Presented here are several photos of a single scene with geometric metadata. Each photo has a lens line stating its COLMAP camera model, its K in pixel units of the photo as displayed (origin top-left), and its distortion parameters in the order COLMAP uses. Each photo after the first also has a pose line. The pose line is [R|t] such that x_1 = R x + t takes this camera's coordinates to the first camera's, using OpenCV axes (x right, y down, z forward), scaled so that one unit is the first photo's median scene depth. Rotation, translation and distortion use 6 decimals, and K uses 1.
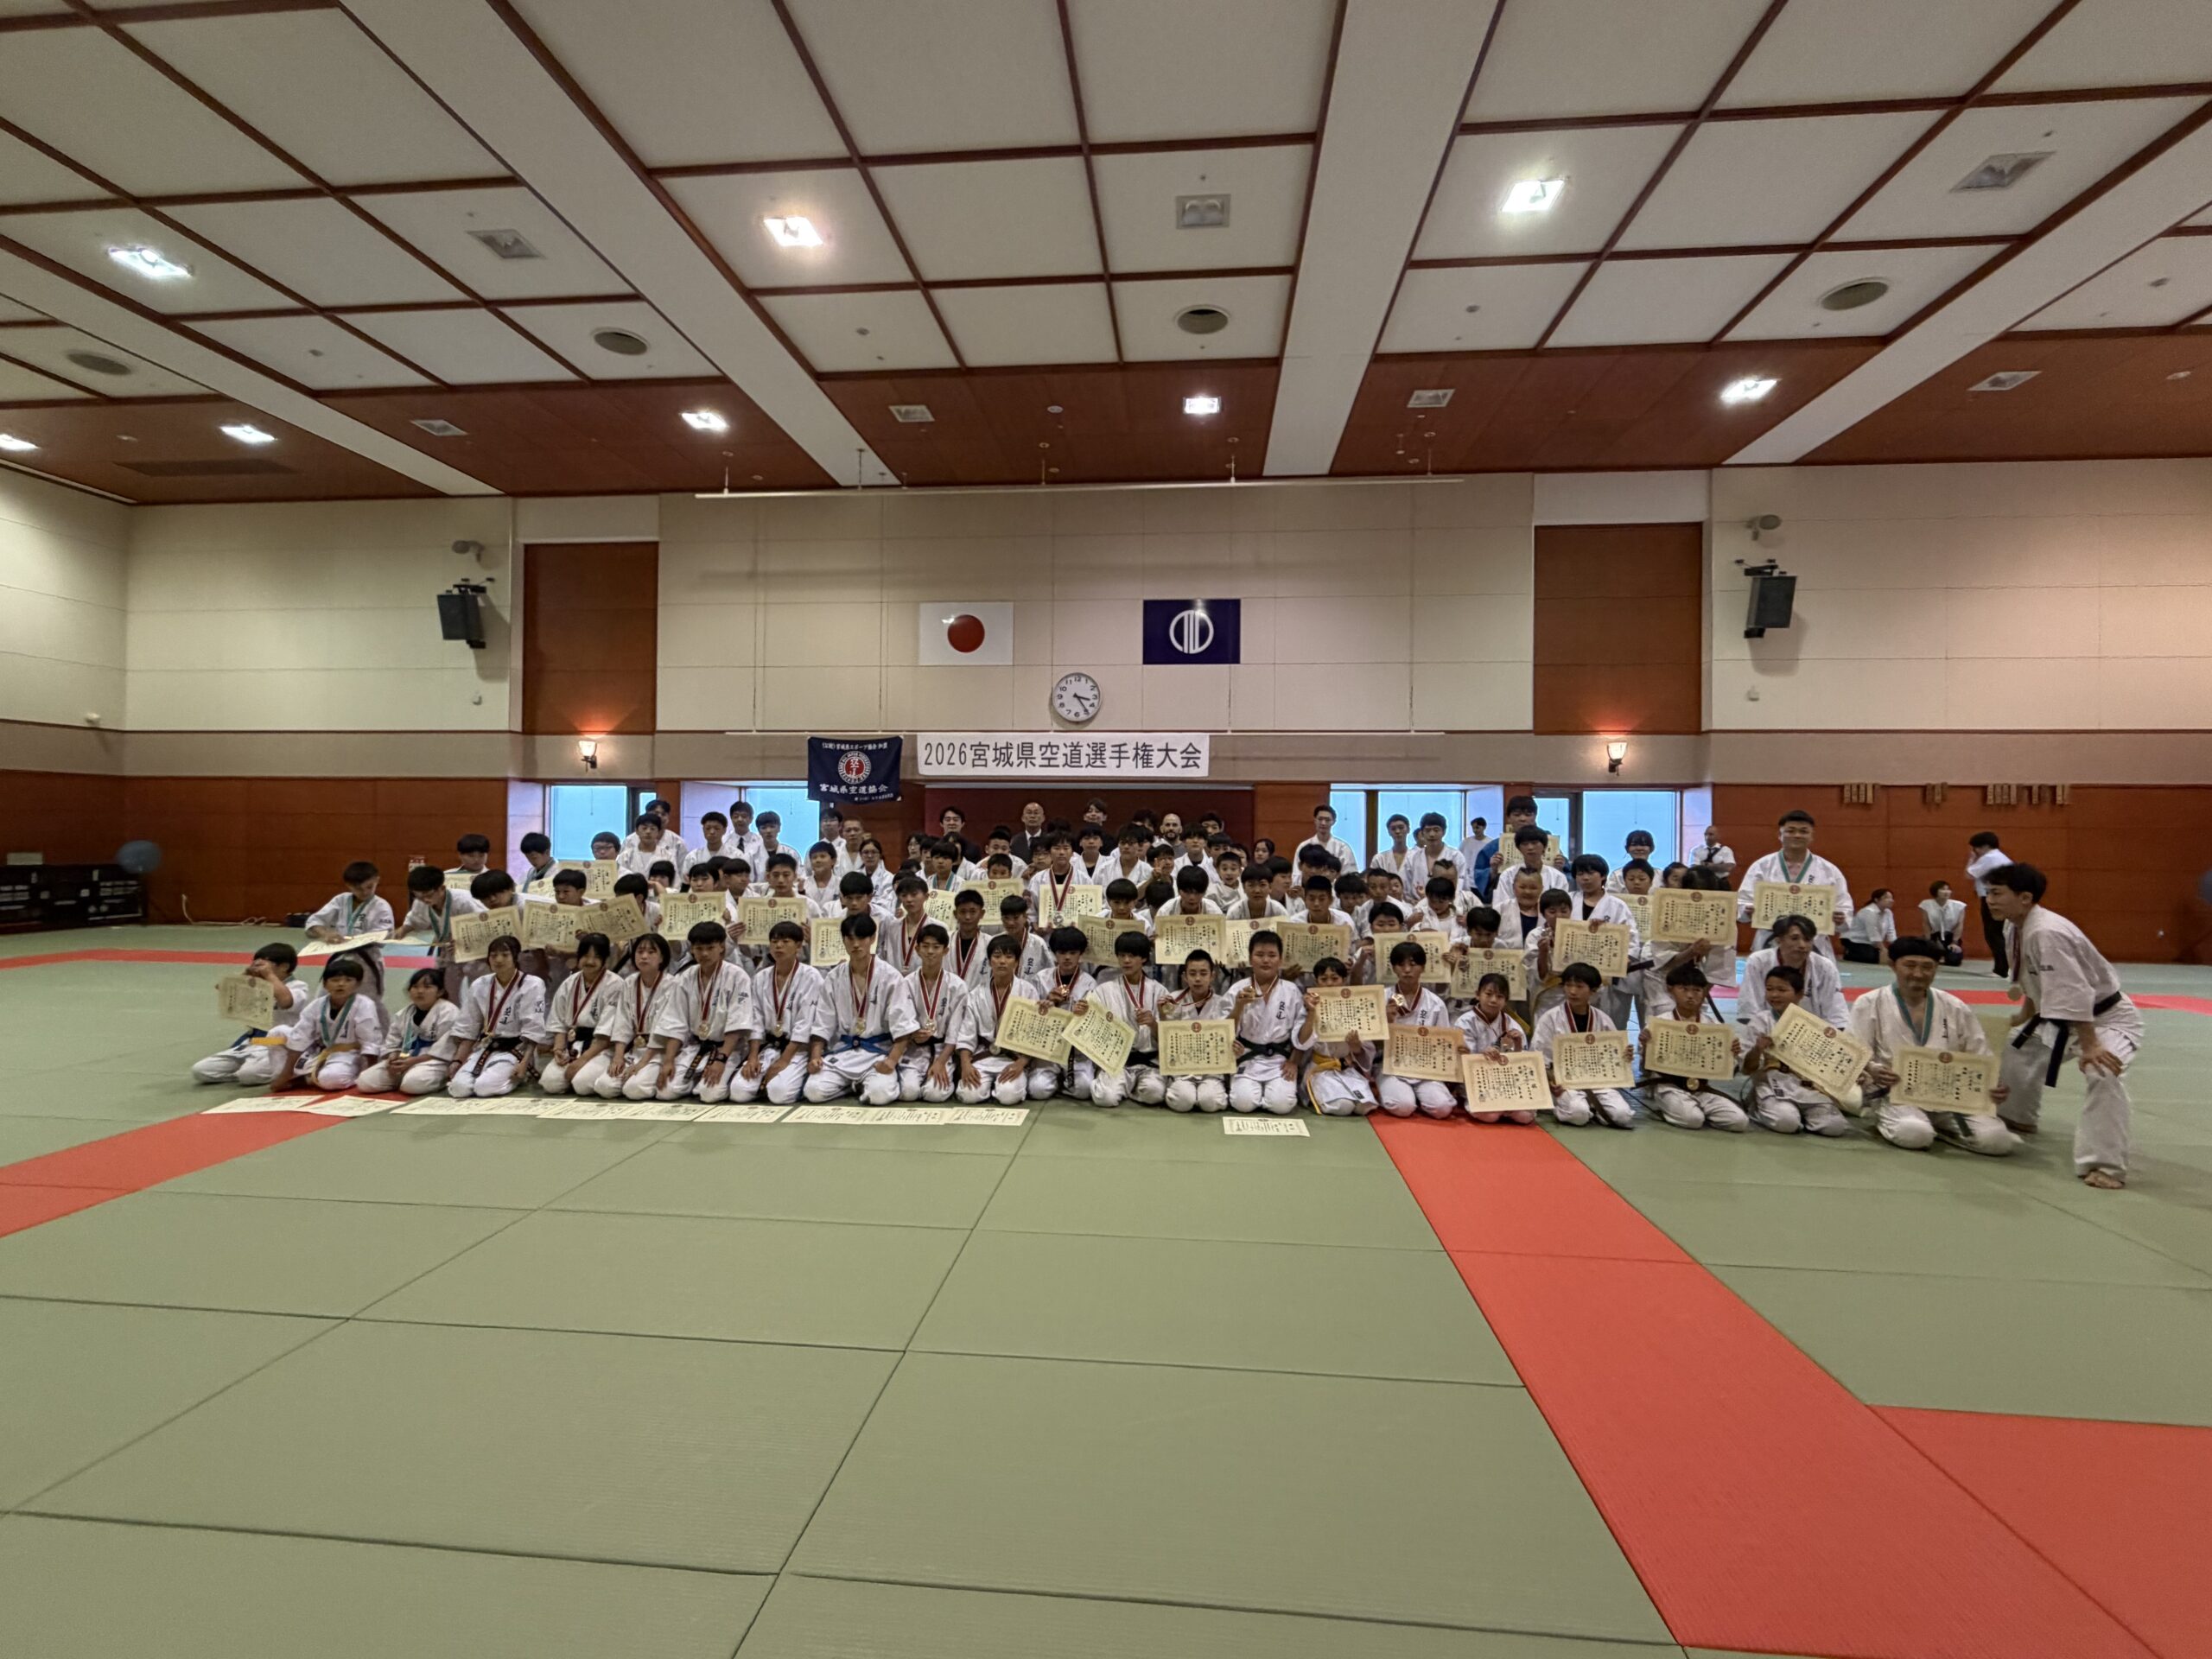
lens RADIAL K [[995.8, 0, 1106.0], [0, 995.8, 829.5], [0, 0, 1]] dist [-0.011556, -0.000397]
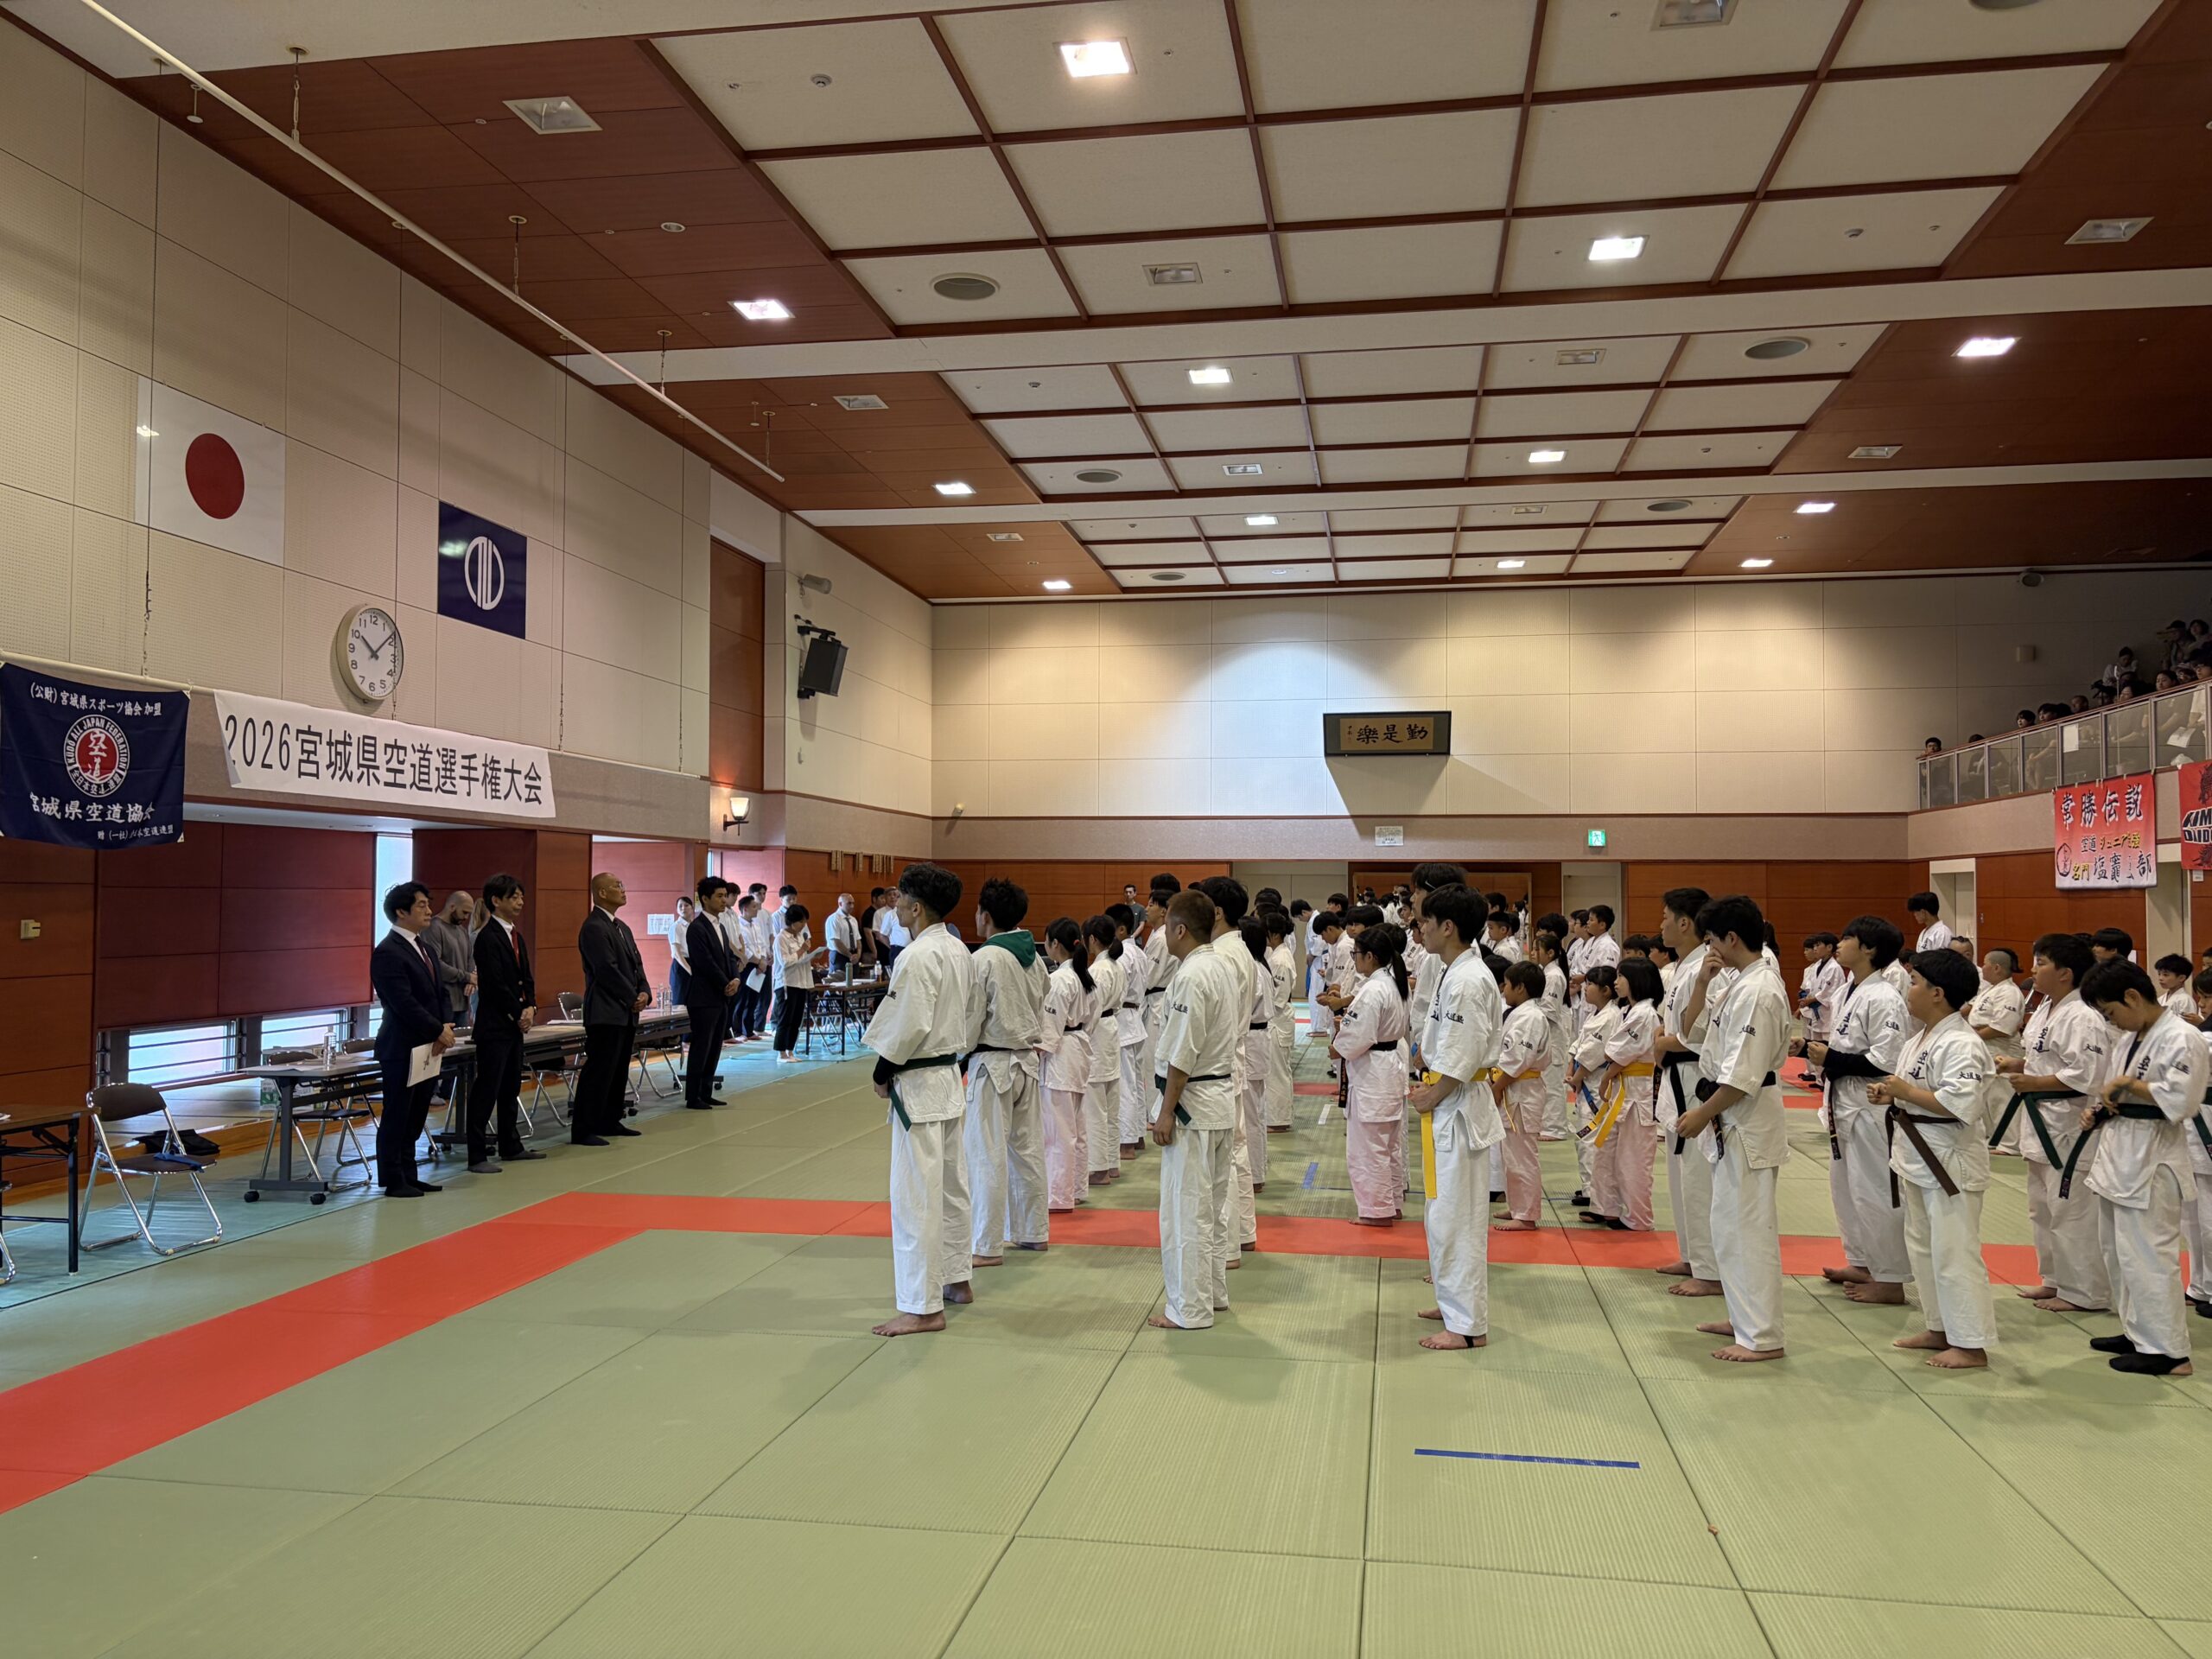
lens RADIAL K [[1649.7, 0, 1106.0], [0, 1649.7, 829.5], [0, 0, 1]] dist [0.004441, 0.000150]
pose [[0.078821, 0.031067, 0.996405, -0.884274], [-0.023443, 0.999296, -0.029303, -0.022848], [-0.996613, -0.021049, 0.079494, 0.544683]]
